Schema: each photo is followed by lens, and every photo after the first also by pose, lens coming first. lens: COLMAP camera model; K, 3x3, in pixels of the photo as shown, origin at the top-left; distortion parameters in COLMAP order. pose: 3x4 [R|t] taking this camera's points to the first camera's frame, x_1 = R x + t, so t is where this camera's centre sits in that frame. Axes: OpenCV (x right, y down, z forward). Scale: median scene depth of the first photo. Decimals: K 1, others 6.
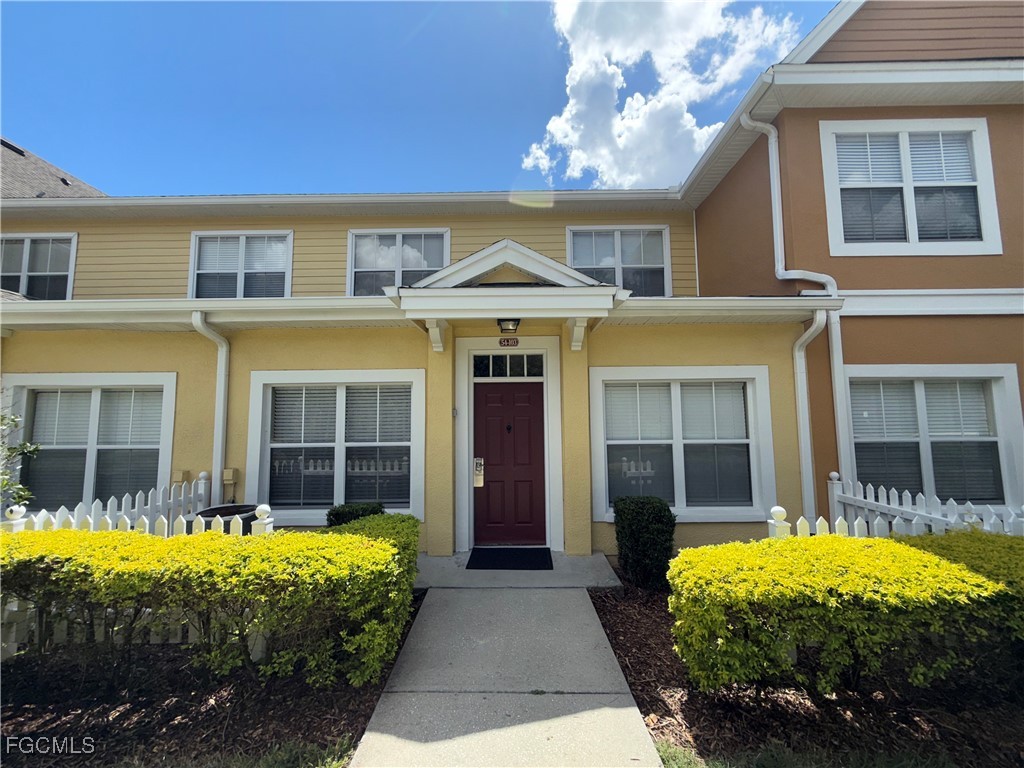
lens RADIAL K [[407.9, 0, 513.3], [0, 407.9, 387.4], [0, 0, 1]] dist [-0.000928, -0.000231]
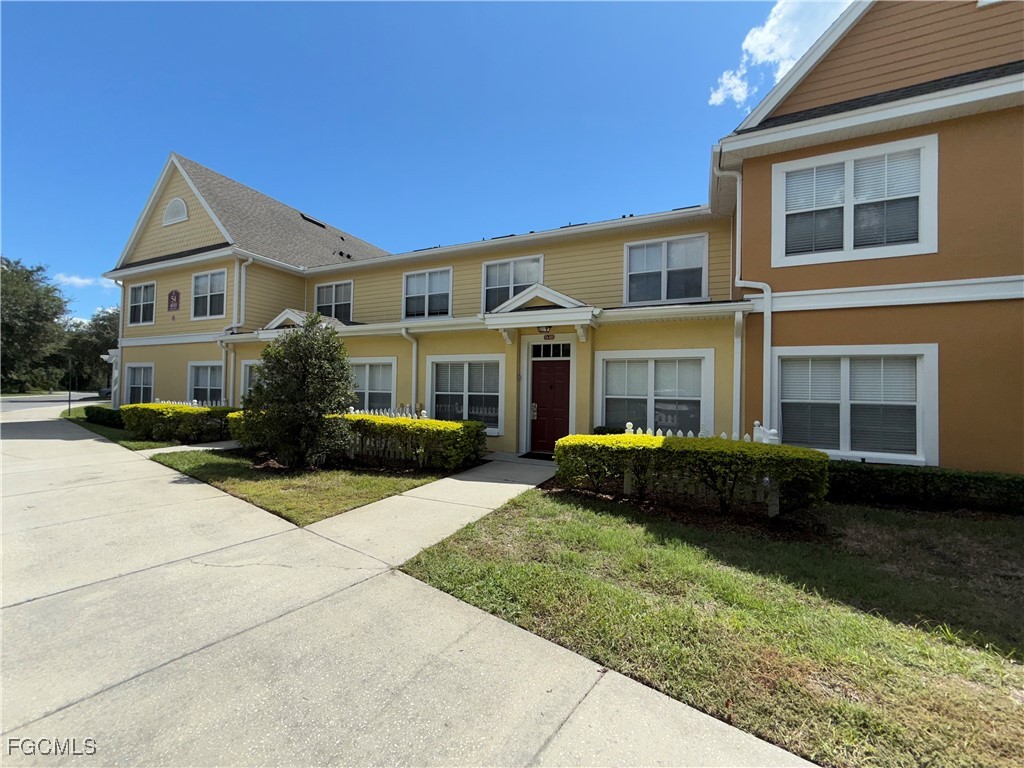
lens RADIAL K [[407.9, 0, 510.1], [0, 407.9, 382.8], [0, 0, 1]] dist [-0.000928, -0.000231]
pose [[0.909442, 0.017980, -0.415443, 0.554248], [0.007904, 0.998137, 0.060502, -0.023418], [0.415757, -0.058307, 0.907605, -0.643152]]
